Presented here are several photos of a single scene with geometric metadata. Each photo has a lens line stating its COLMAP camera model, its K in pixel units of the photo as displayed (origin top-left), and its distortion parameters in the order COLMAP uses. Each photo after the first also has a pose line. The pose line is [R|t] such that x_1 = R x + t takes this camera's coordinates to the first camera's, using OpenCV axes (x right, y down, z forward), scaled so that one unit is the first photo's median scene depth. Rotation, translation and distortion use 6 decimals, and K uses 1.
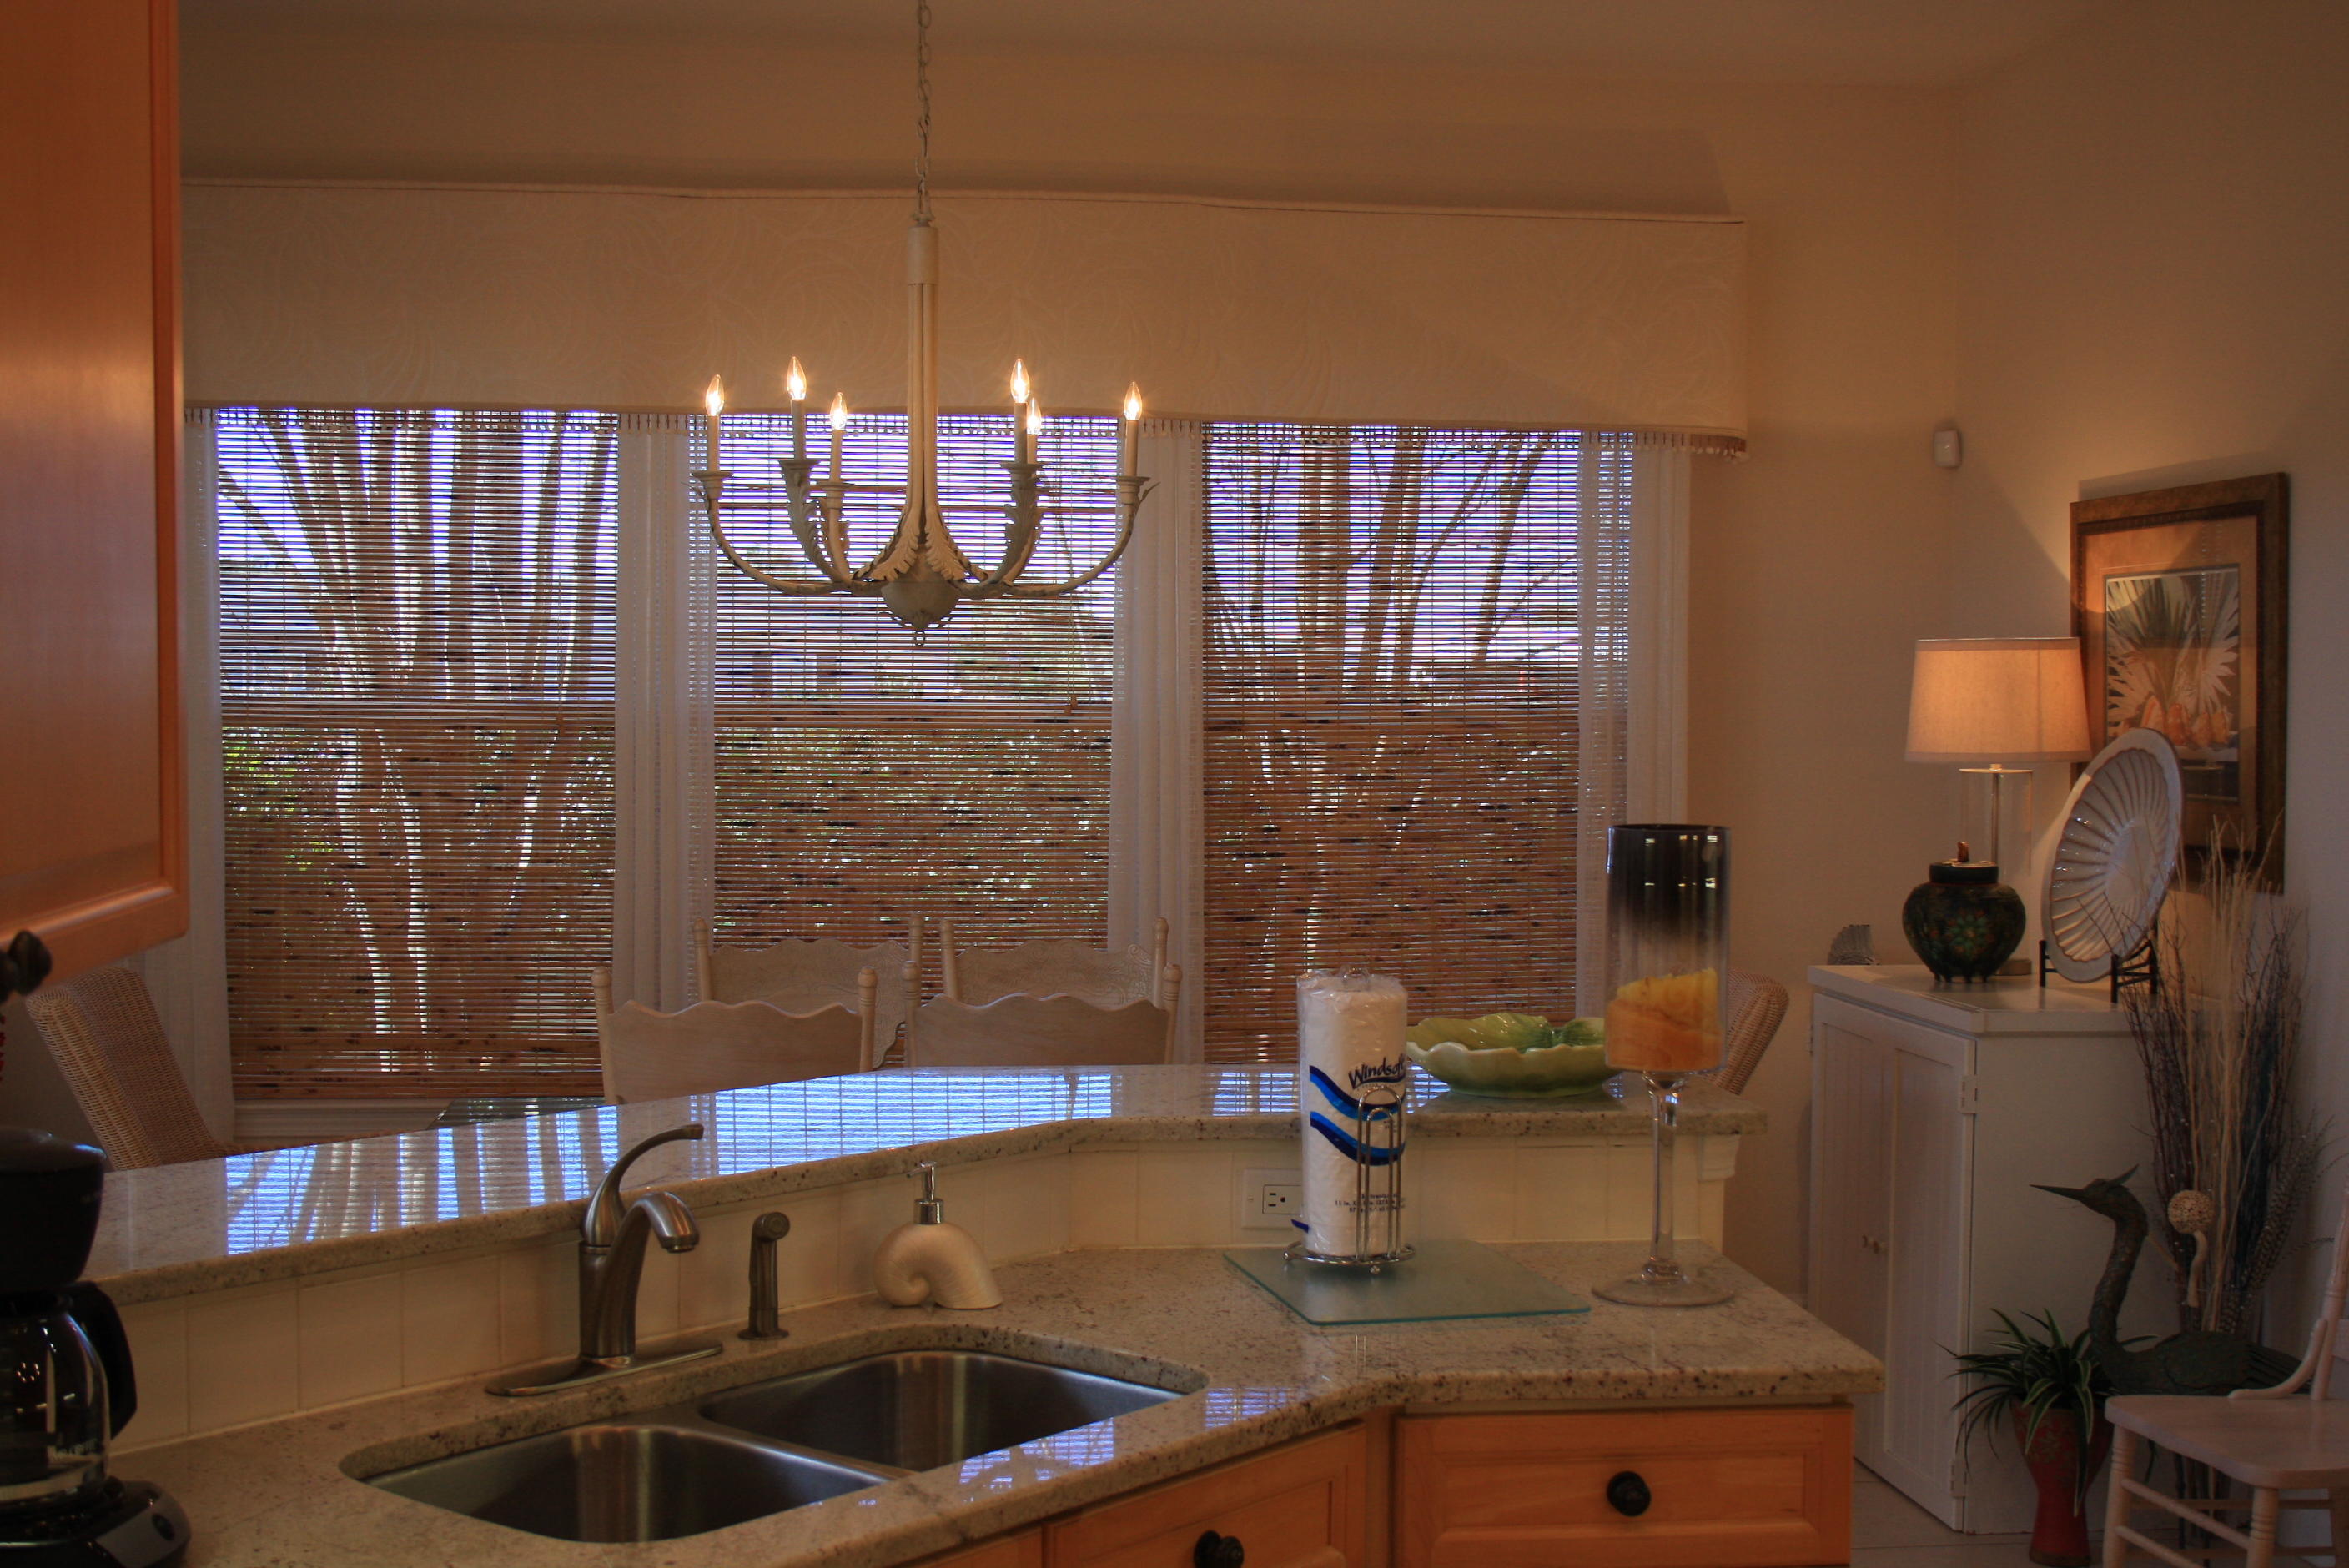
lens RADIAL K [[3044.9, 0, 1183.6], [0, 3044.9, 779.9], [0, 0, 1]] dist [-0.054405, 0.000000]
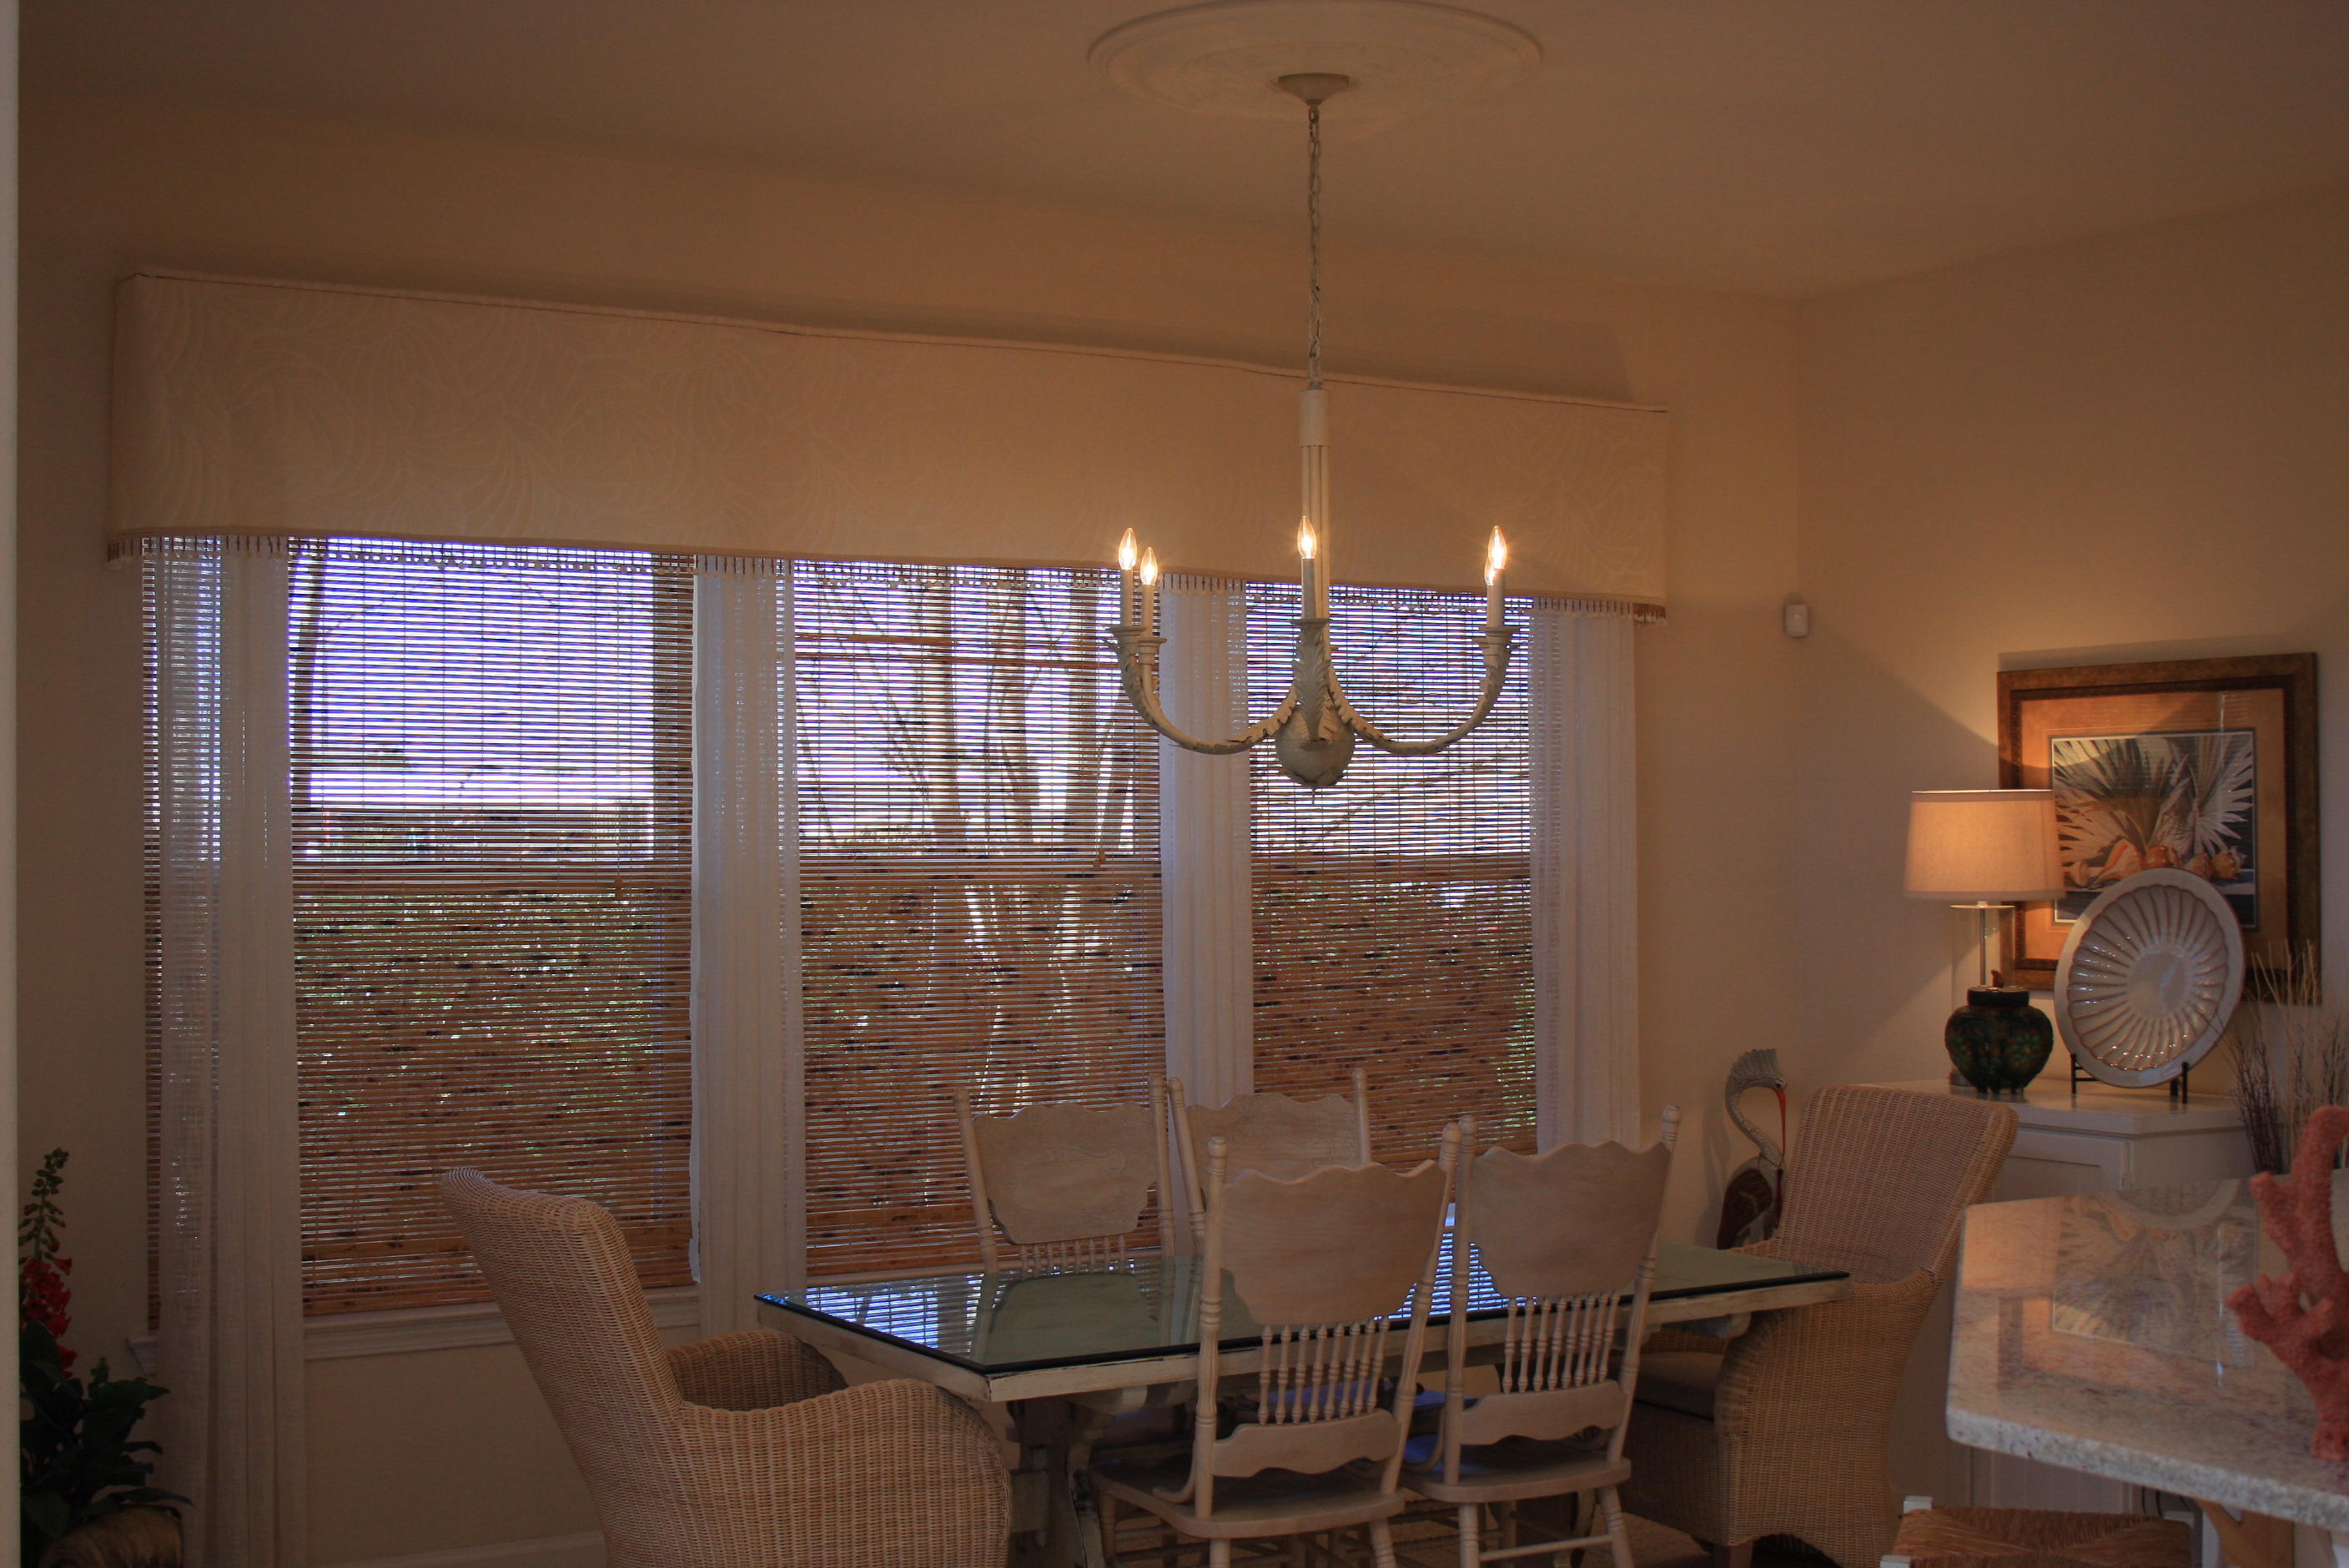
lens RADIAL K [[3044.9, 0, 1186.1], [0, 3044.9, 787.3], [0, 0, 1]] dist [-0.054405, 0.000000]
pose [[0.906388, -0.002936, 0.422437, -0.488620], [0.021362, 0.999015, -0.038892, -0.009999], [-0.421907, 0.044275, 0.905558, 0.093525]]
